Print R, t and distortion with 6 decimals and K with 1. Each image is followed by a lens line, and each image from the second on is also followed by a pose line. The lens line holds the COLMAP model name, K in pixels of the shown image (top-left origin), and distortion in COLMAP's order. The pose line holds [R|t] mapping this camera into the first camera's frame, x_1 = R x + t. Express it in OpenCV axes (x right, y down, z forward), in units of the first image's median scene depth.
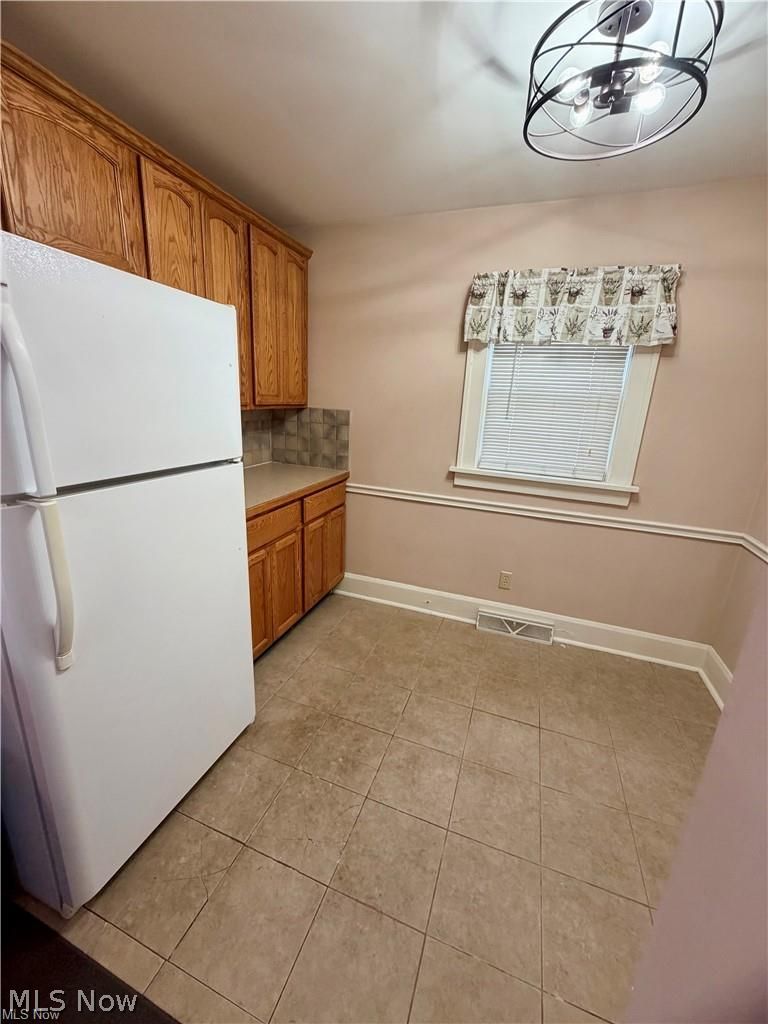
lens RADIAL K [[406.3, 0, 384.9], [0, 406.3, 509.1], [0, 0, 1]] dist [0.000047, 0.000594]
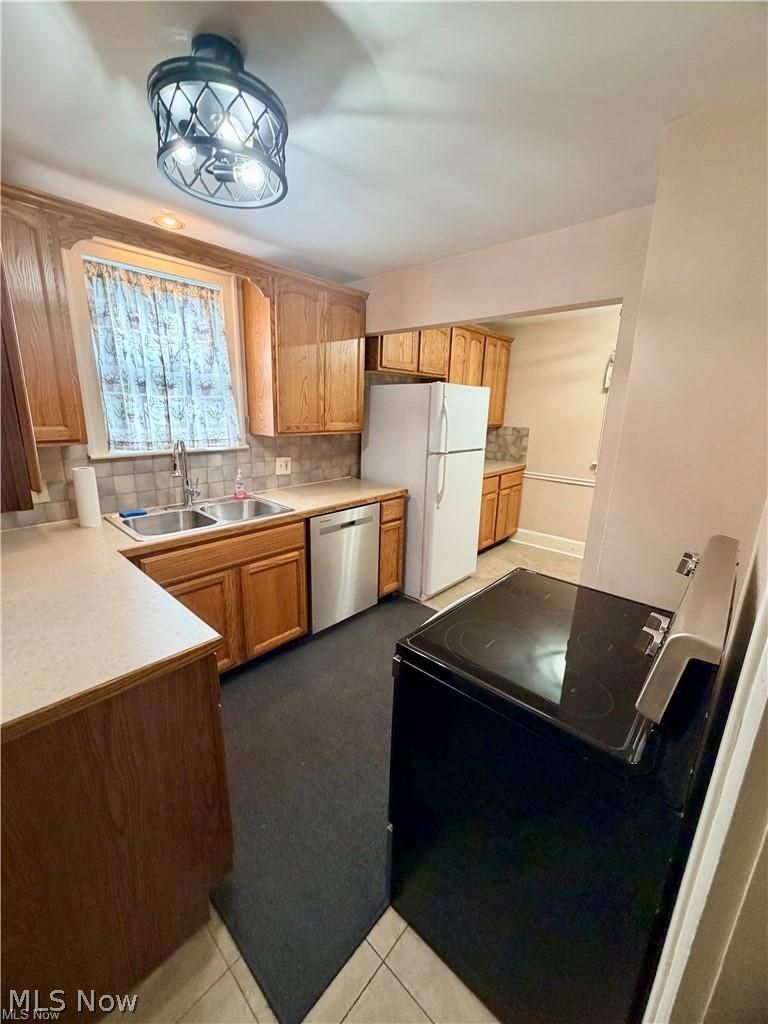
lens RADIAL K [[406.3, 0, 381.6], [0, 406.3, 510.1], [0, 0, 1]] dist [0.000047, 0.000594]
pose [[0.923056, 0.068476, -0.378521, 0.008242], [-0.082463, 0.996376, -0.020846, 0.204106], [0.375722, 0.050456, 0.925358, -0.859780]]
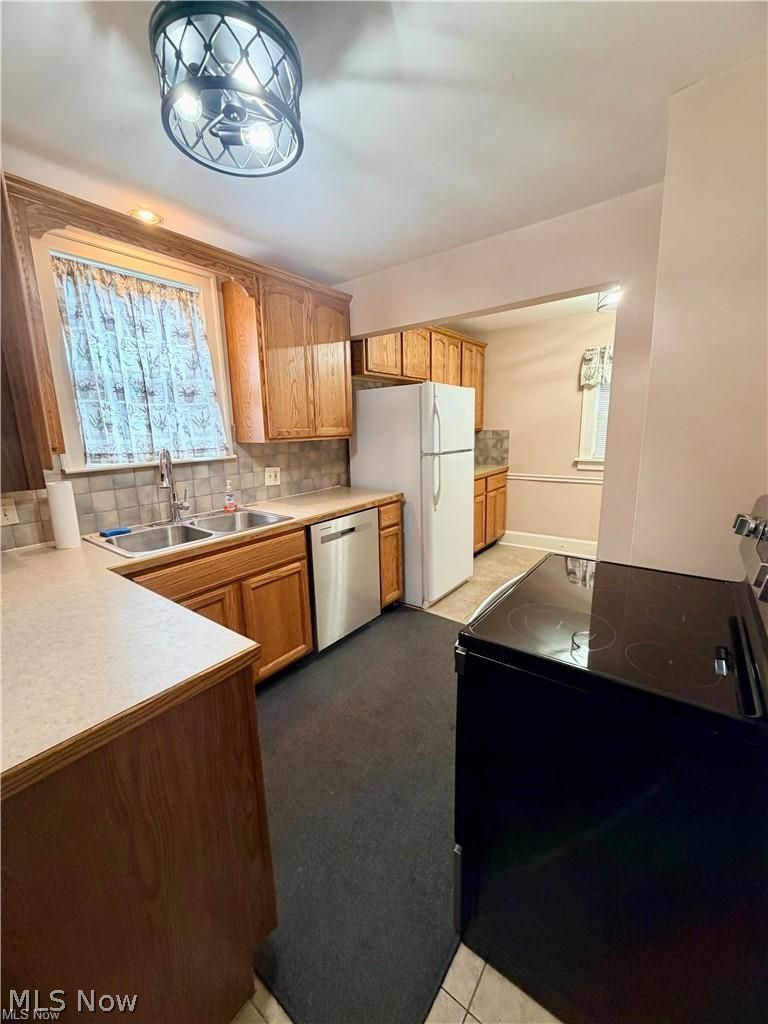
lens RADIAL K [[406.3, 0, 382.4], [0, 406.3, 509.9], [0, 0, 1]] dist [0.000047, 0.000594]
pose [[0.951819, -0.012767, -0.306393, -0.085693], [-0.010322, 0.997233, -0.073621, 0.249231], [0.306485, 0.073236, 0.949054, -0.843356]]
